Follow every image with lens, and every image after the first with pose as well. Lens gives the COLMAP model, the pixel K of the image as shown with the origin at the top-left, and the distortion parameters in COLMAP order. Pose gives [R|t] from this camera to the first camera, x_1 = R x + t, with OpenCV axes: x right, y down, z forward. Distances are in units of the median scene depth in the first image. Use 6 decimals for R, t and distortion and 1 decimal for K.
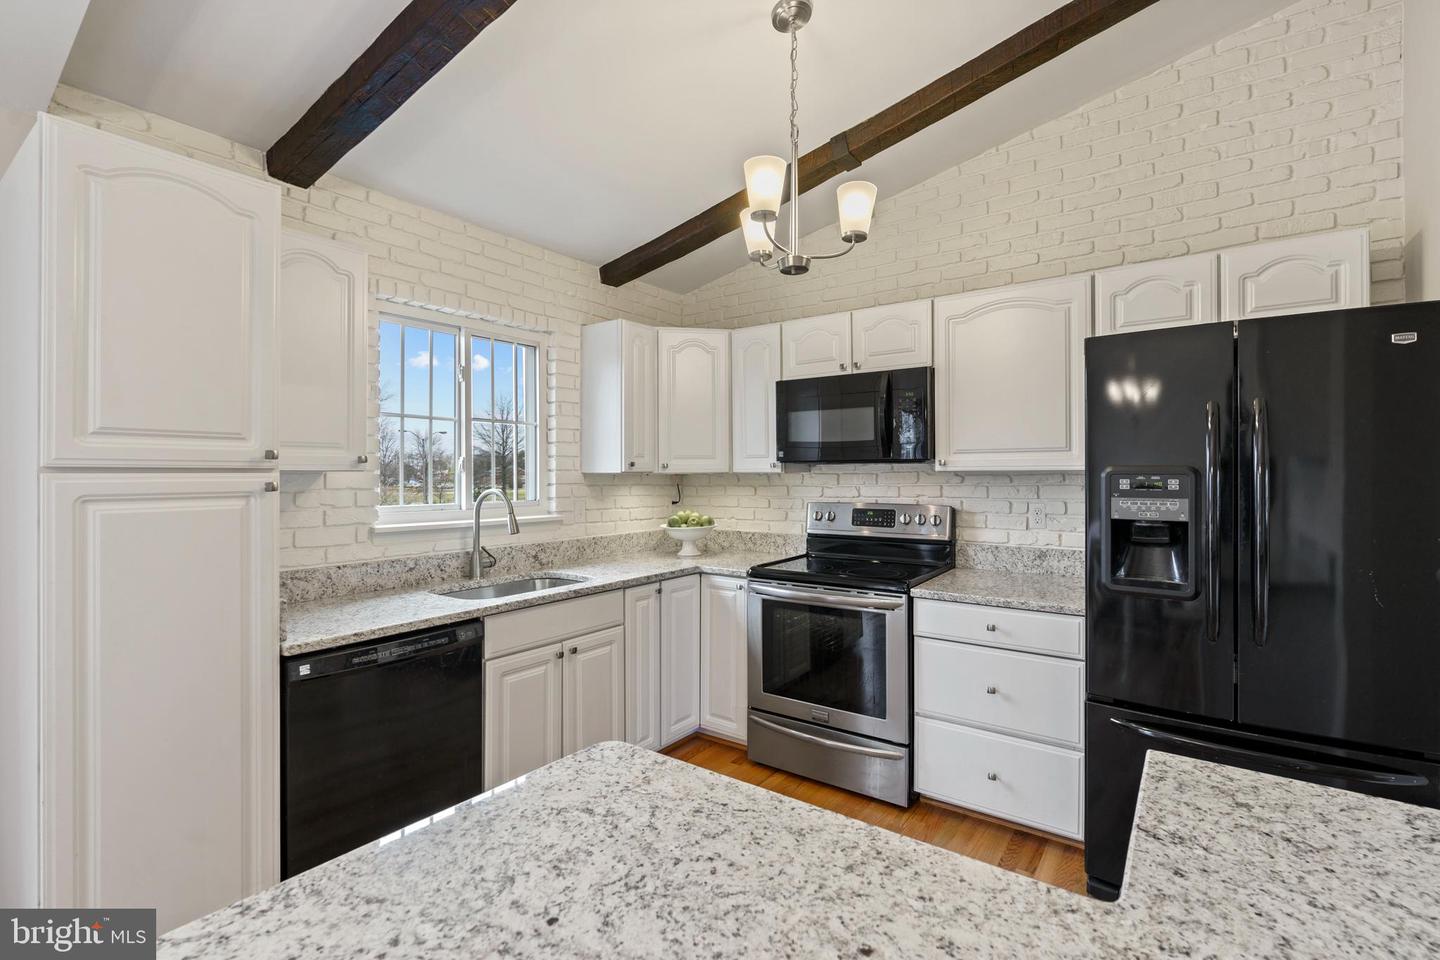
lens RADIAL K [[649.2, 0, 722.3], [0, 649.2, 475.2], [0, 0, 1]] dist [-0.010537, 0.004054]
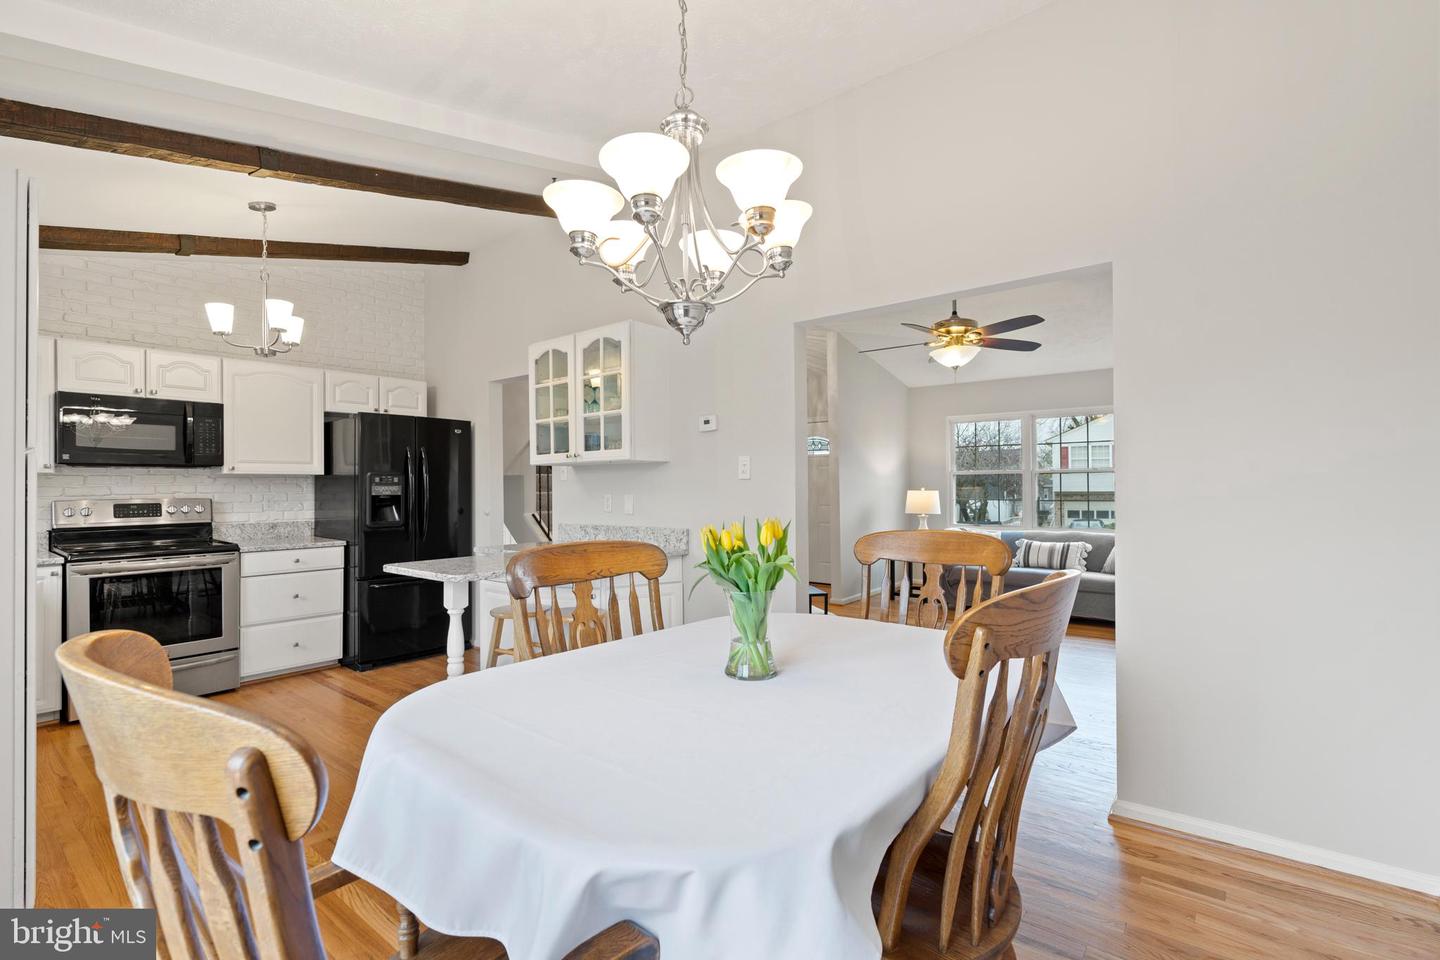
lens RADIAL K [[649.2, 0, 723.8], [0, 649.2, 487.7], [0, 0, 1]] dist [-0.010537, 0.004054]
pose [[0.048930, -0.000122, 0.998802, -1.087072], [0.008816, 0.999961, -0.000310, 0.036152], [-0.998763, 0.008821, 0.048929, -0.224823]]
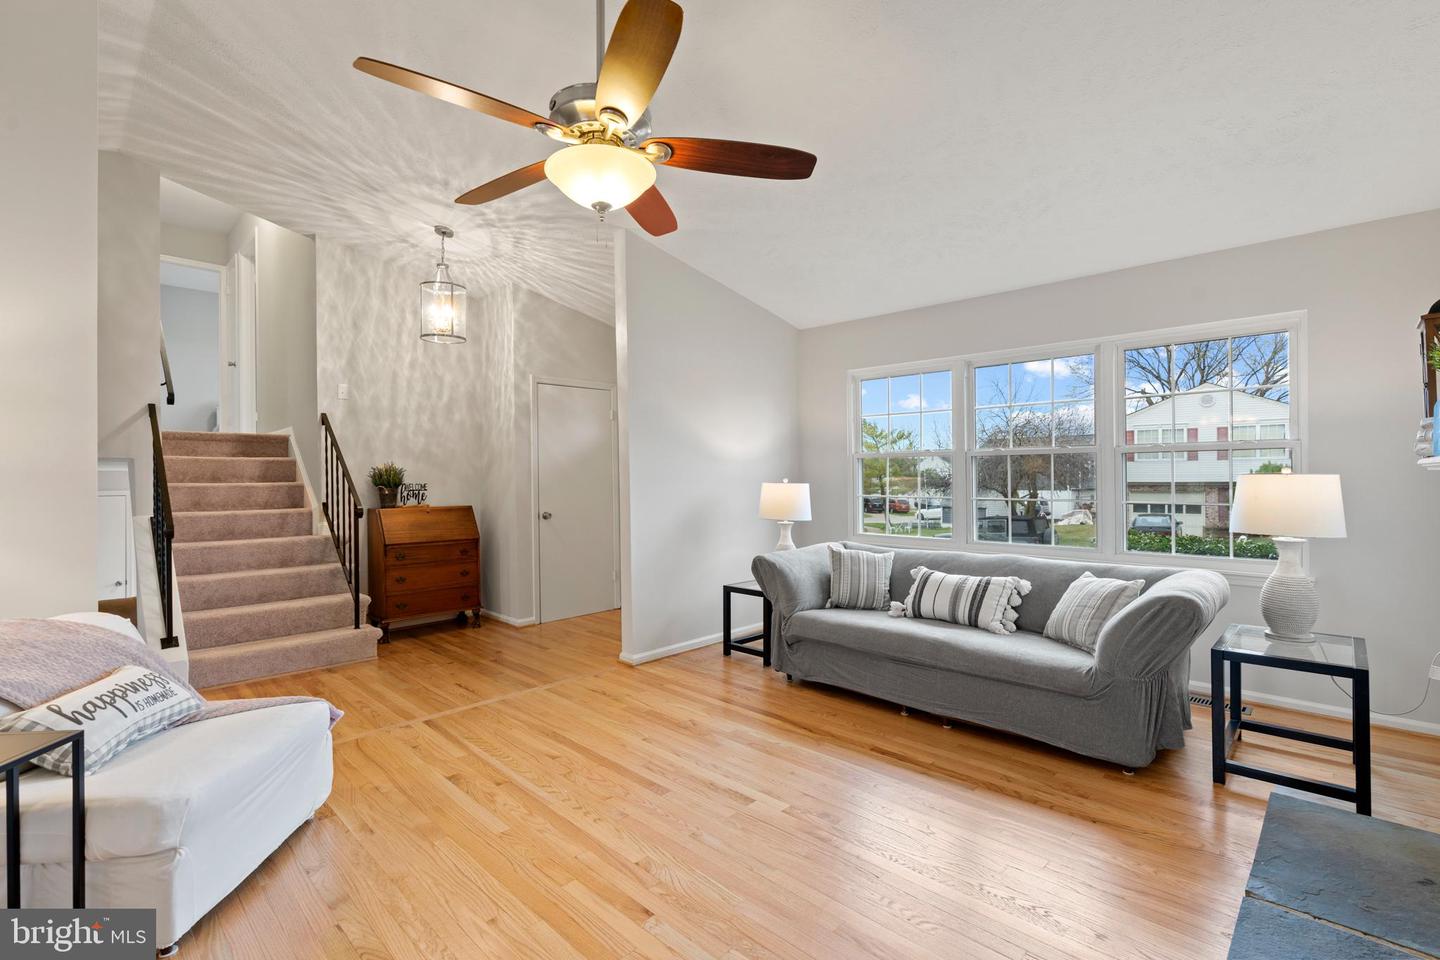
lens RADIAL K [[649.2, 0, 725.6], [0, 649.2, 475.2], [0, 0, 1]] dist [-0.010537, 0.004054]
pose [[0.150422, 0.001875, 0.988620, -0.127165], [0.008986, 0.999954, -0.003264, 0.040535], [-0.988581, 0.009375, 0.150398, -0.967835]]
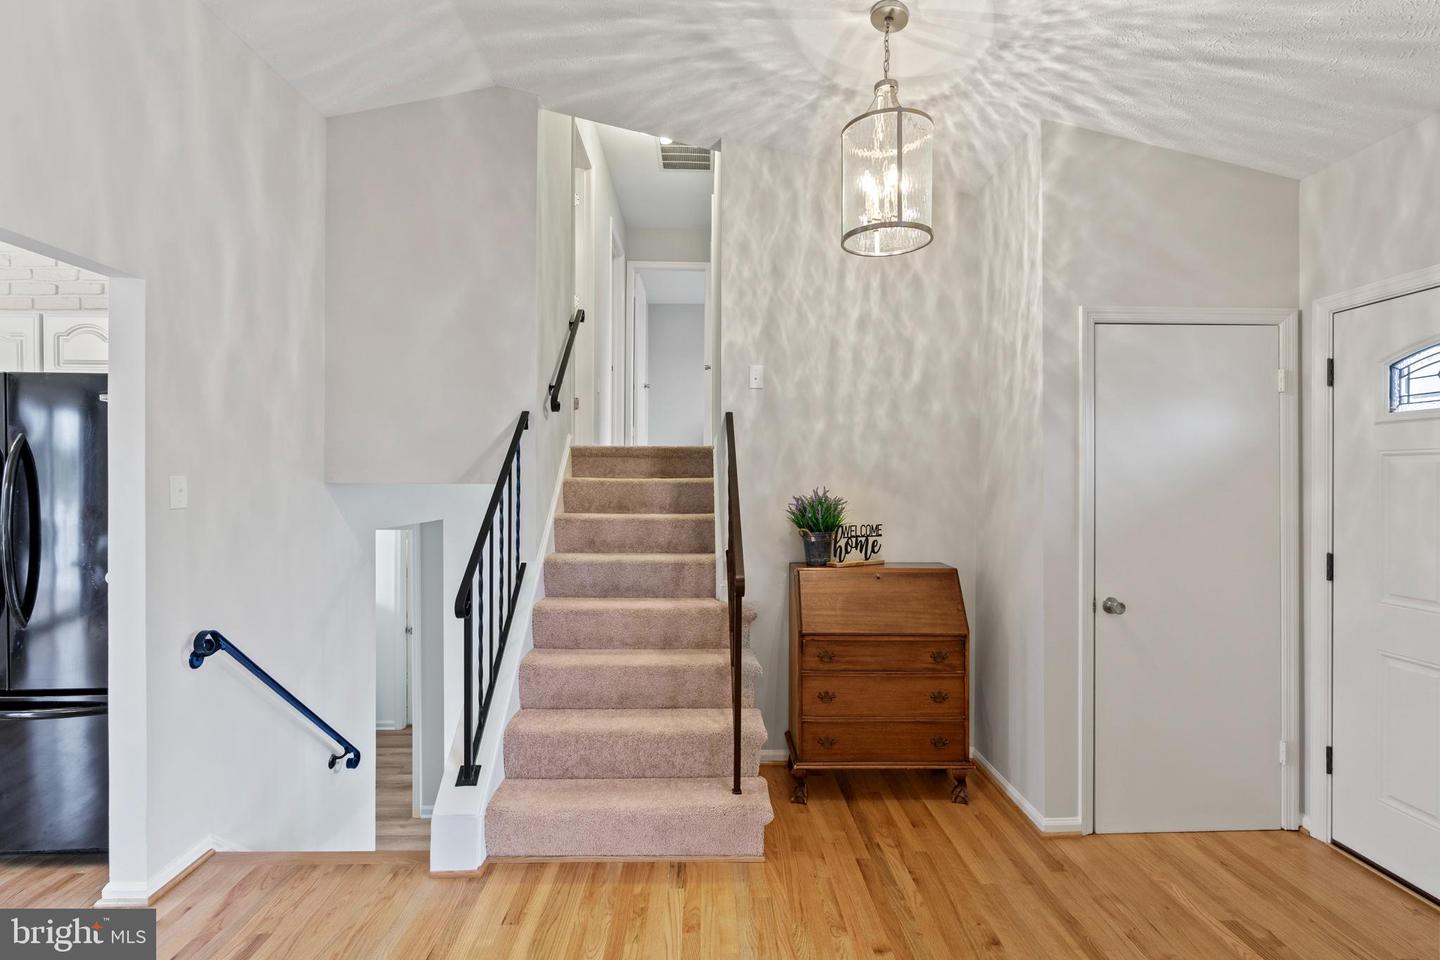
lens RADIAL K [[649.2, 0, 720.5], [0, 649.2, 481.7], [0, 0, 1]] dist [-0.010537, 0.004054]
pose [[0.801530, 0.003064, 0.597947, 0.732201], [-0.004914, 0.999987, 0.001463, -0.021628], [-0.597934, -0.004111, 0.801535, -0.541113]]
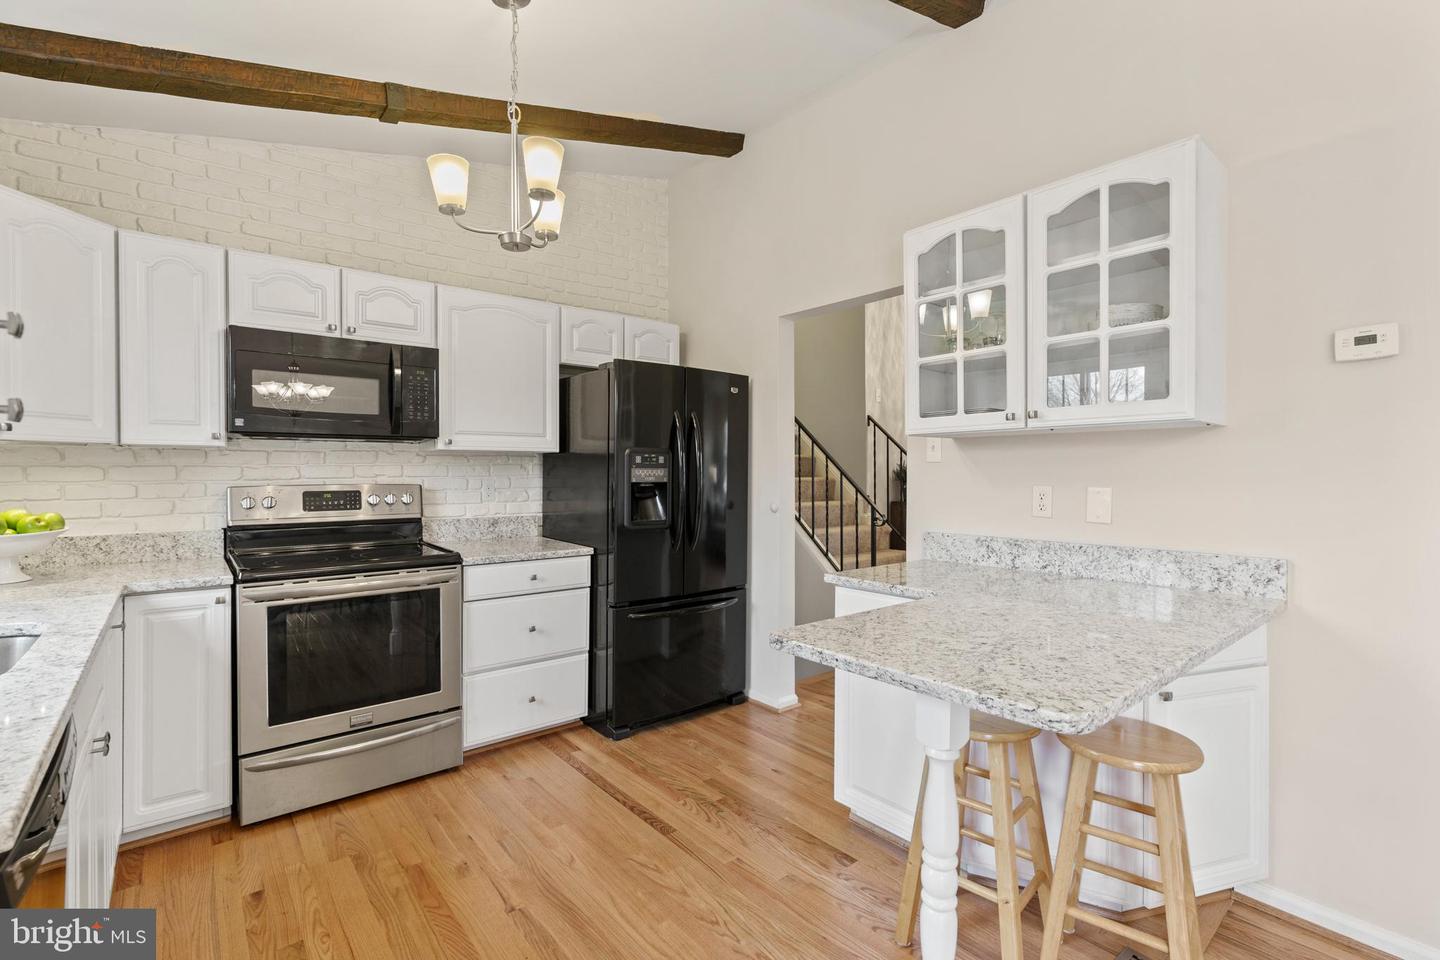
lens RADIAL K [[649.2, 0, 723.4], [0, 649.2, 481.5], [0, 0, 1]] dist [-0.010537, 0.004054]
pose [[0.247924, -0.013778, 0.968682, -0.563049], [0.000461, 0.999900, 0.014104, 0.030172], [-0.968779, -0.003050, 0.247905, 0.286726]]
